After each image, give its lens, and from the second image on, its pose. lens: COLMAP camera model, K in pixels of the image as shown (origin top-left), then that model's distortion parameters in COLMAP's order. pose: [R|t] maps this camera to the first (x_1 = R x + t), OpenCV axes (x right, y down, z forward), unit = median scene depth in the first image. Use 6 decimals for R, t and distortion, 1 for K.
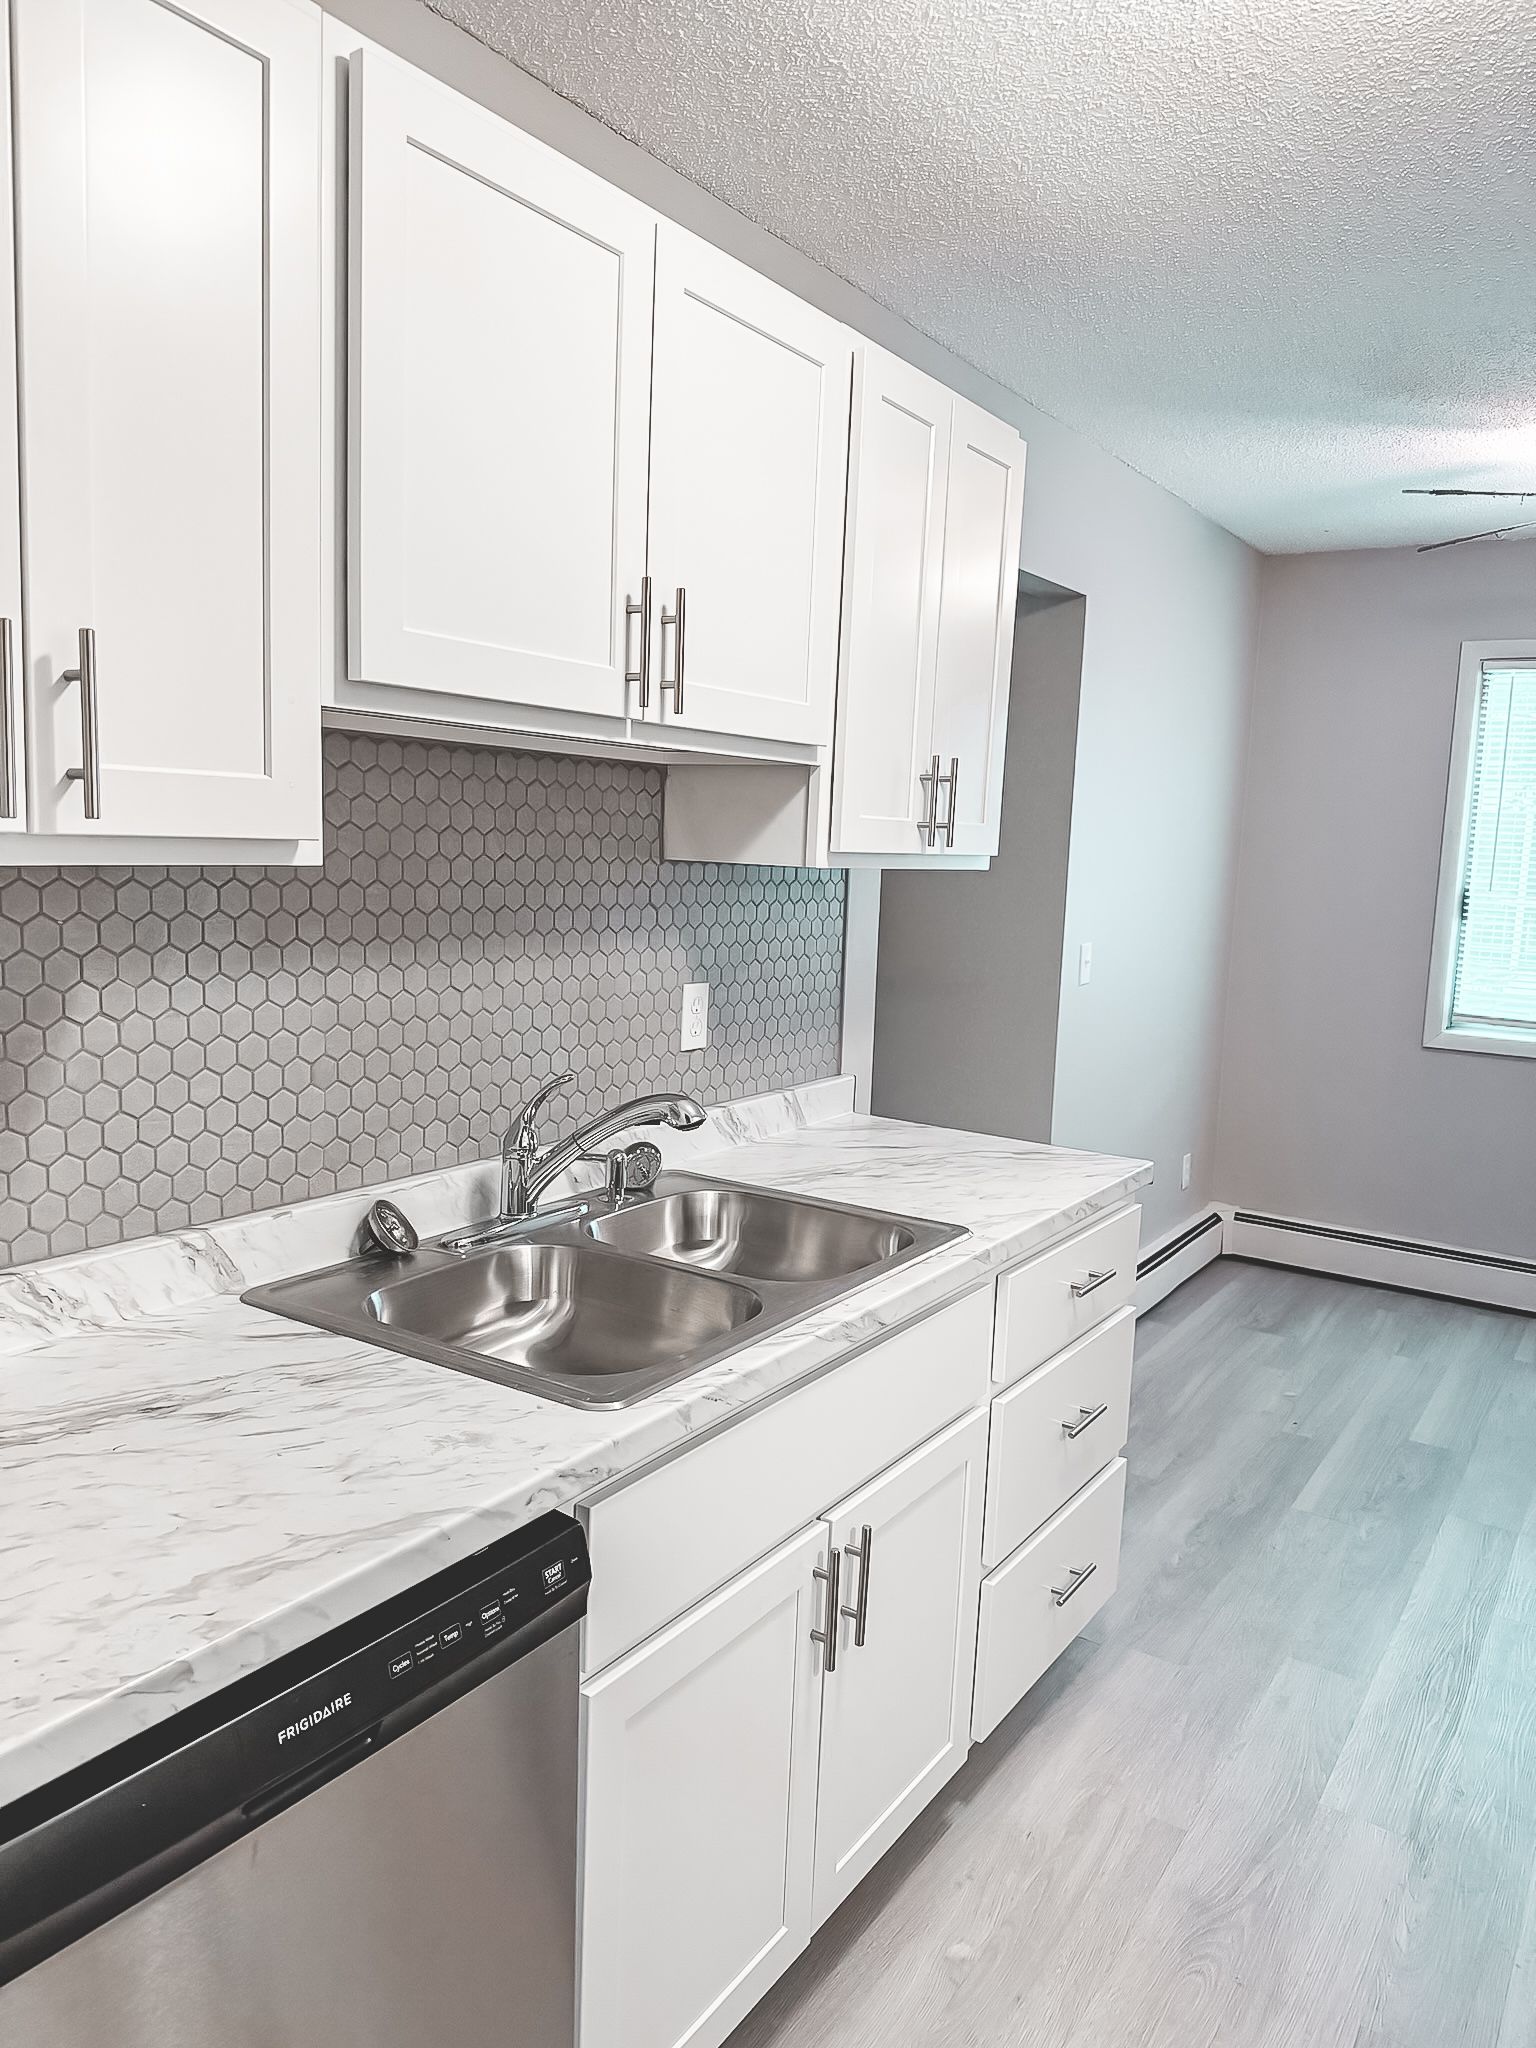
lens RADIAL K [[1550.4, 0, 768.0], [0, 1550.4, 1024.0], [0, 0, 1]] dist [-0.005936, -0.005247]
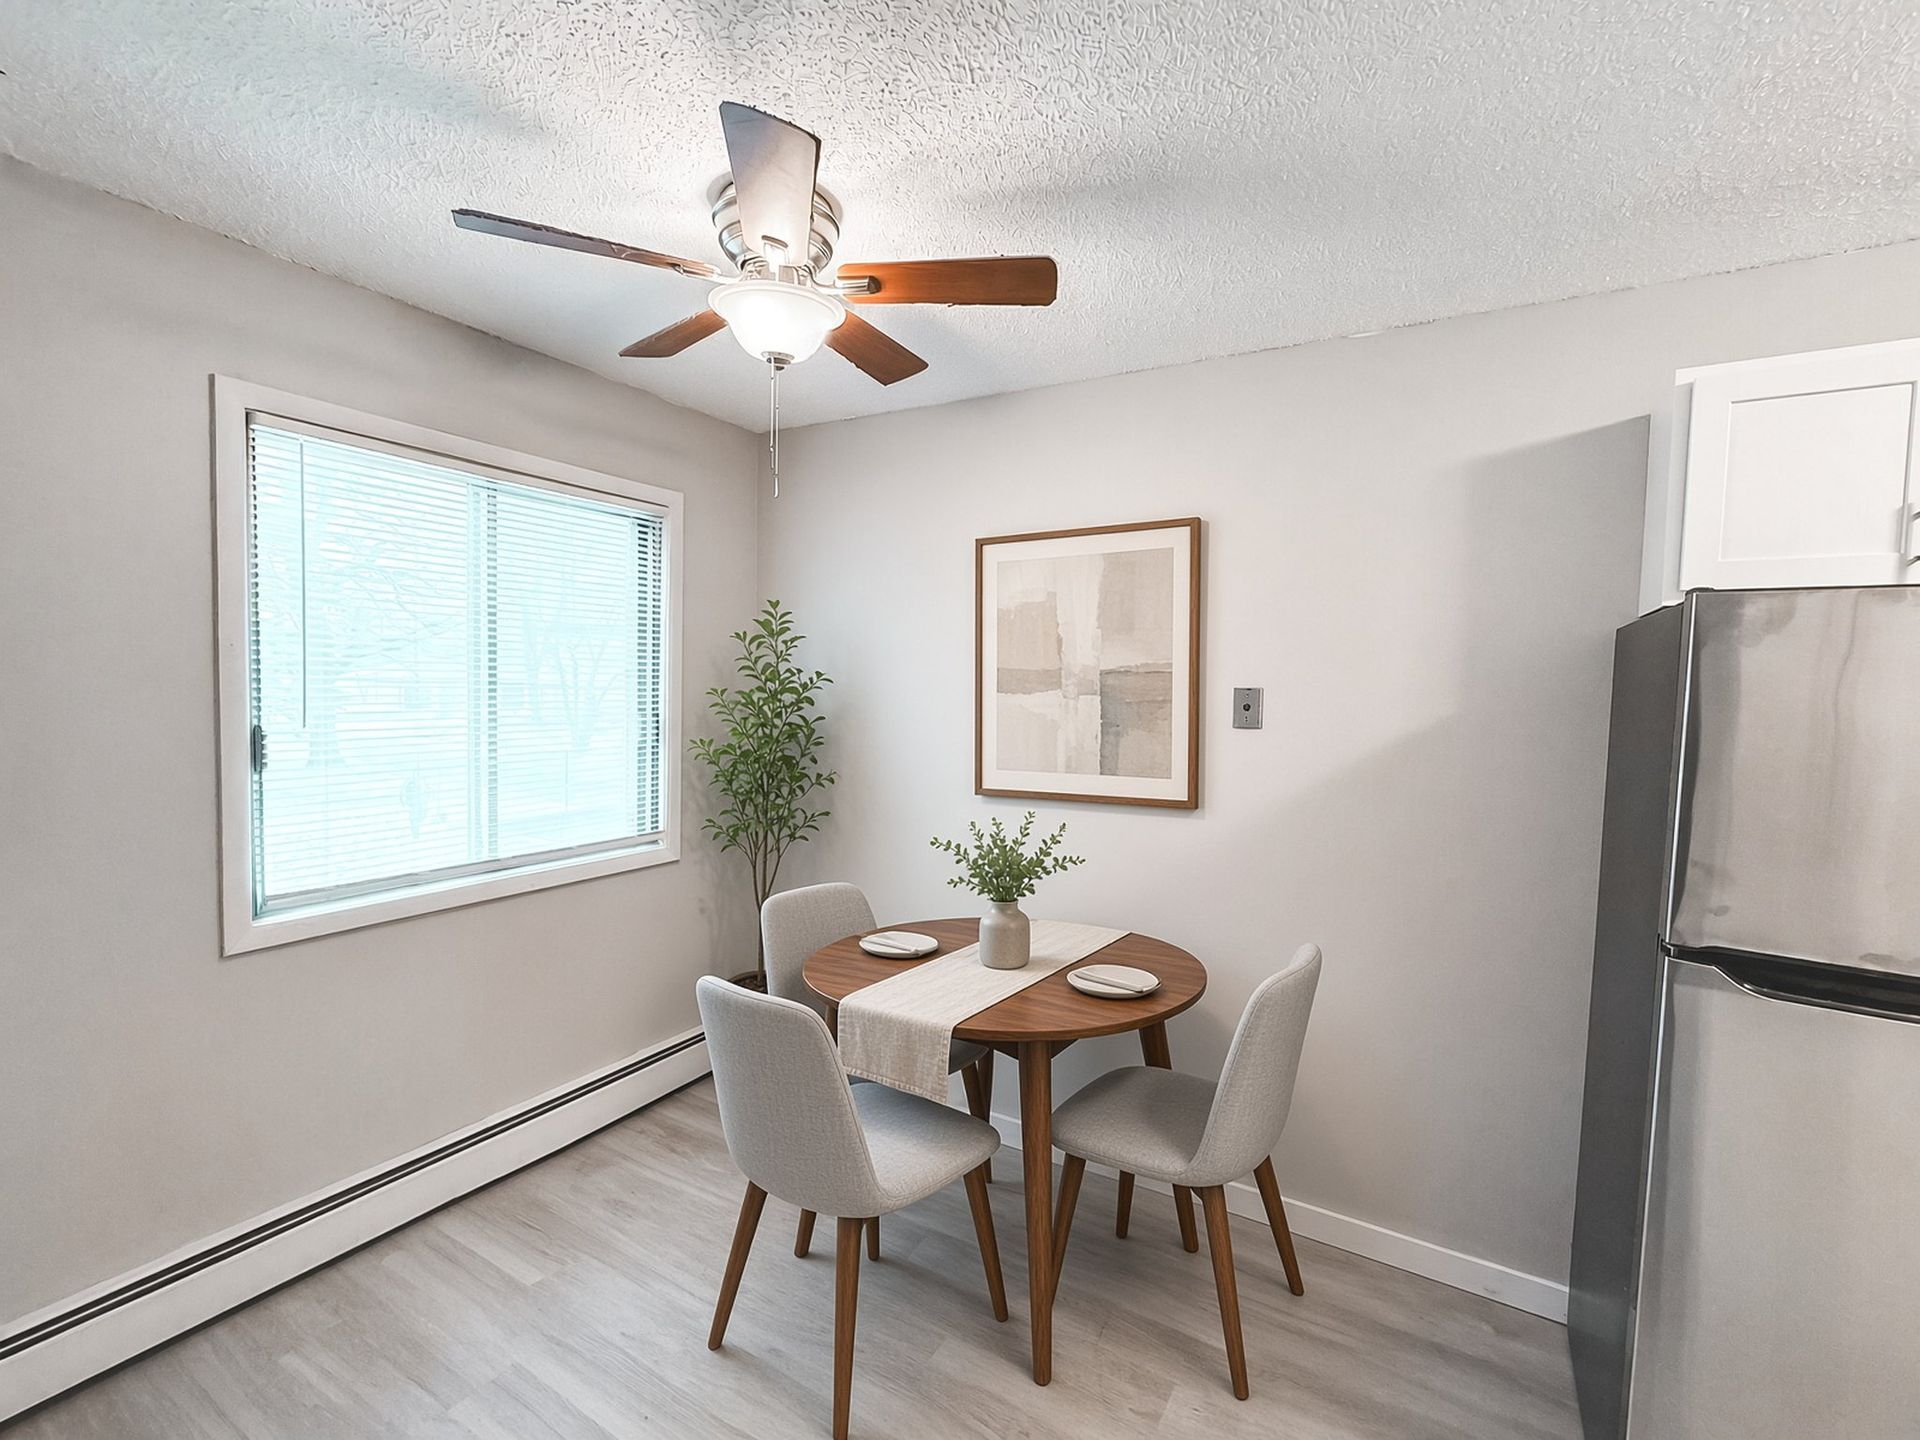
lens RADIAL K [[860.1, 0, 960.0], [0, 860.1, 720.0], [0, 0, 1]] dist [0.001105, -0.003837]
pose [[-0.020663, -0.080465, 0.996543, 0.061159], [0.116946, 0.989719, 0.082339, -0.120988], [-0.992923, 0.118243, -0.011040, 0.975842]]
